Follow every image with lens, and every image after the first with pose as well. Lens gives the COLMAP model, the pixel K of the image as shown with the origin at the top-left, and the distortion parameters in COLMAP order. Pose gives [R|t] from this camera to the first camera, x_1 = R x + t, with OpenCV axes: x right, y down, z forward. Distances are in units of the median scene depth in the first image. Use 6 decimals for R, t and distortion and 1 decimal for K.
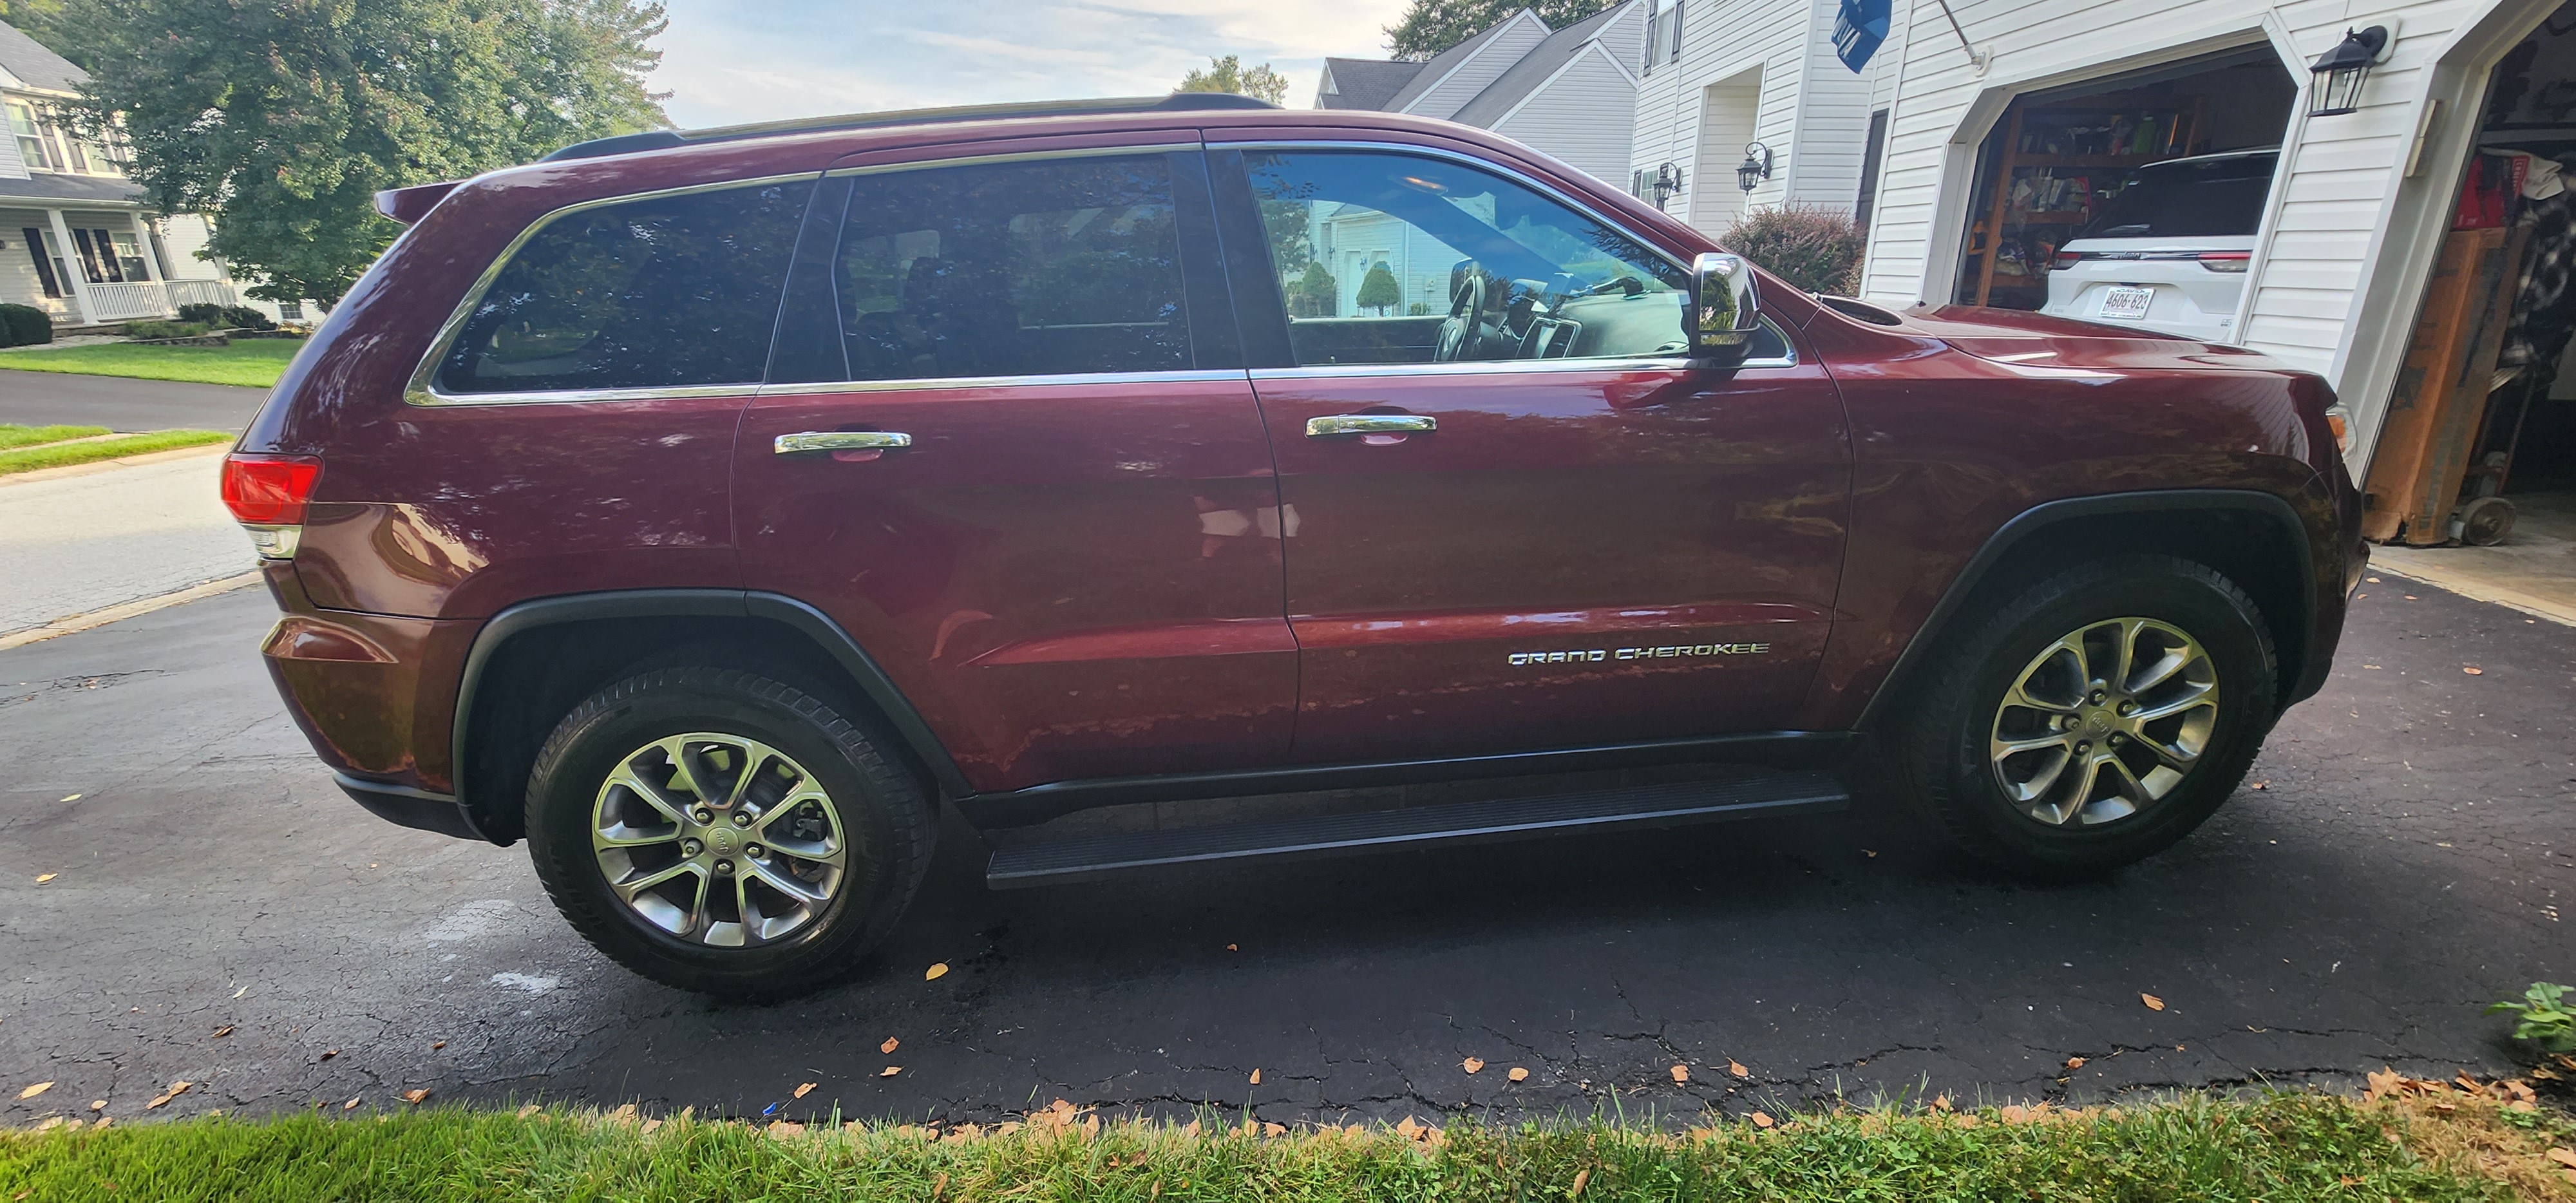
lens RADIAL K [[1098.9, 0, 1288.0], [0, 1098.9, 601.5], [0, 0, 1]] dist [0.002961, -0.000969]
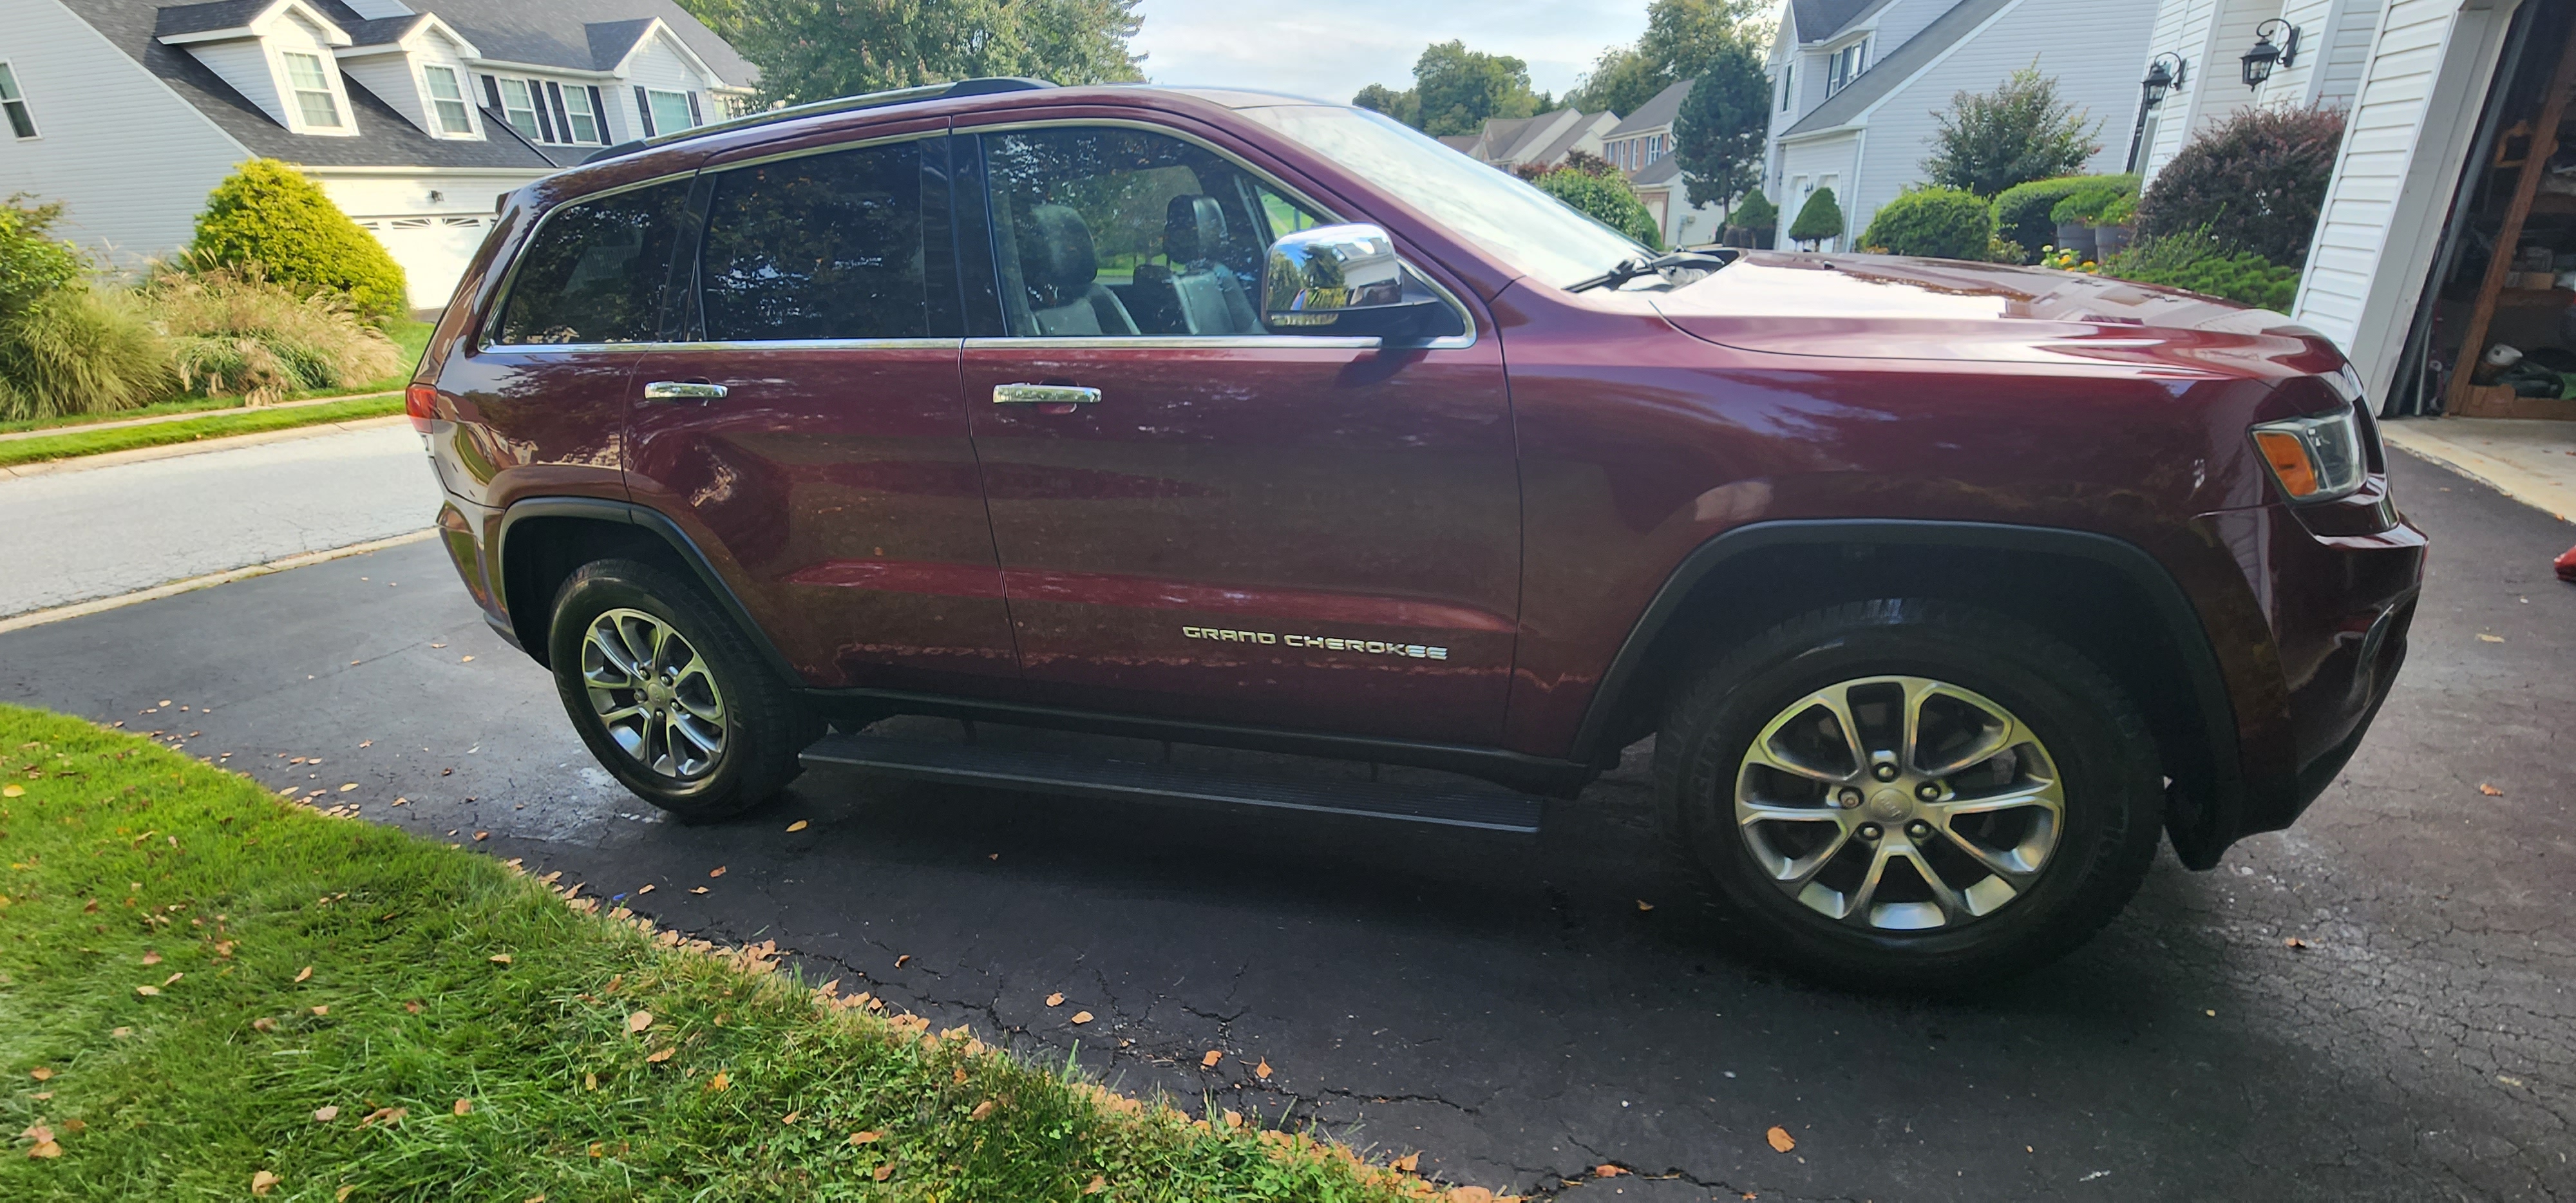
lens RADIAL K [[1098.9, 0, 1288.0], [0, 1098.9, 601.5], [0, 0, 1]] dist [0.002961, -0.000969]
pose [[0.913923, 0.114718, -0.389338, 0.618423], [-0.092925, 0.992888, 0.074424, -0.053754], [0.395106, -0.031839, 0.918083, 0.096483]]
